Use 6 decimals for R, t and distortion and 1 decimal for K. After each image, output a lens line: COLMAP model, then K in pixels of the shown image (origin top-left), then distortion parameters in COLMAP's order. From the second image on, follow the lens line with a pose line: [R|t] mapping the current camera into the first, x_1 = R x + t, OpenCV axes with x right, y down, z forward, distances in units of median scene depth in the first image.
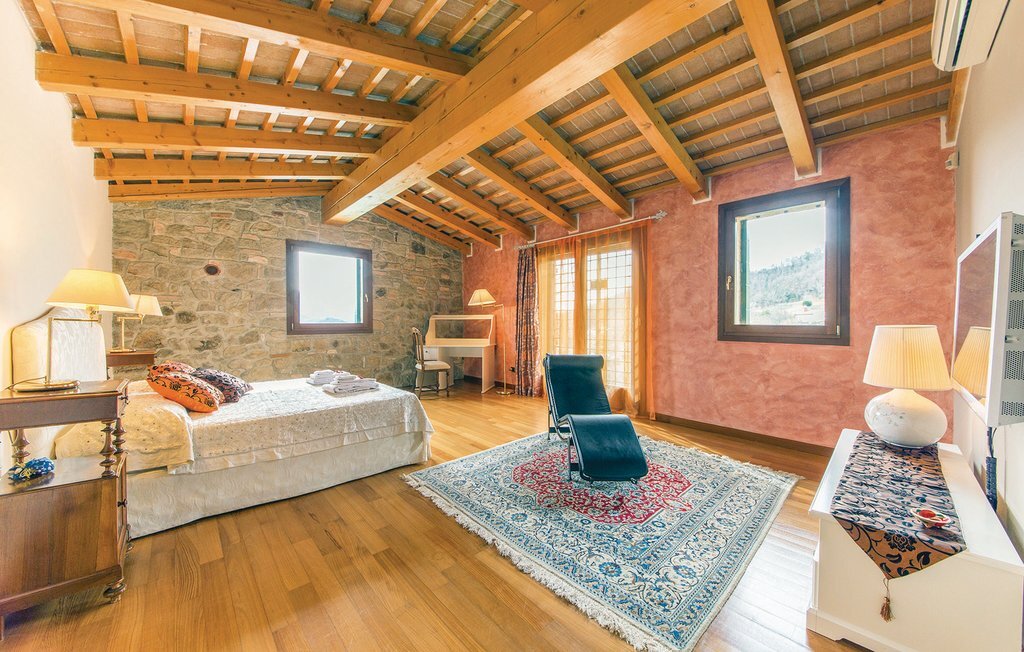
lens RADIAL K [[357.4, 0, 514.8], [0, 357.4, 321.0], [0, 0, 1]] dist [-0.018092, -0.000516]
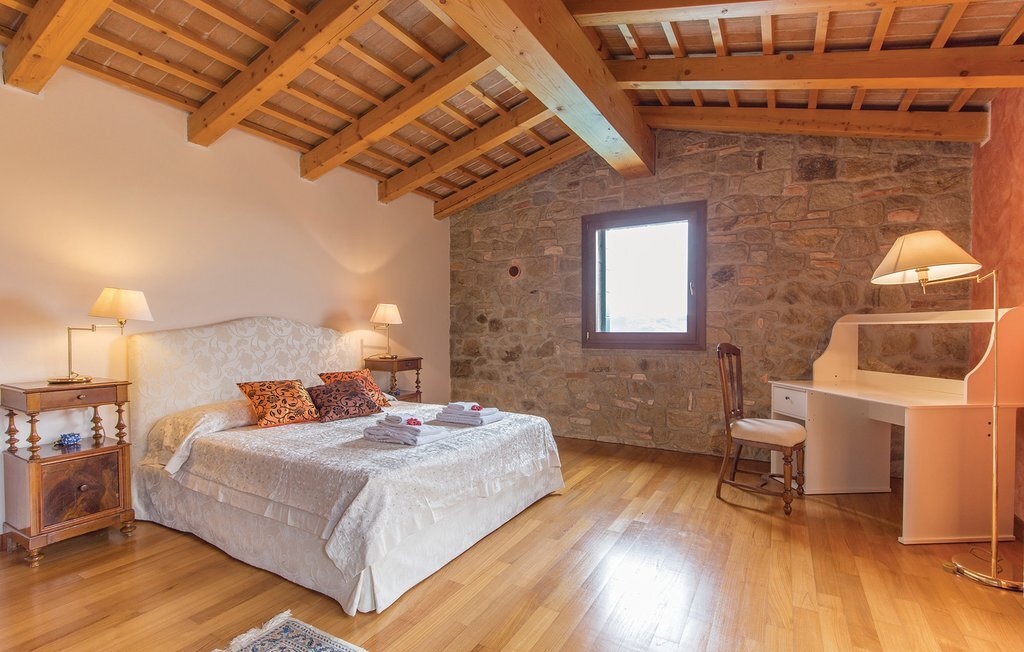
lens RADIAL K [[473.6, 0, 520.0], [0, 473.6, 338.7], [0, 0, 1]] dist [0.000554, 0.000006]
pose [[0.304391, 0.017991, -0.952377, 0.250933], [0.000306, 0.999820, 0.018985, 0.001468], [0.952547, -0.006070, 0.304330, 0.594884]]
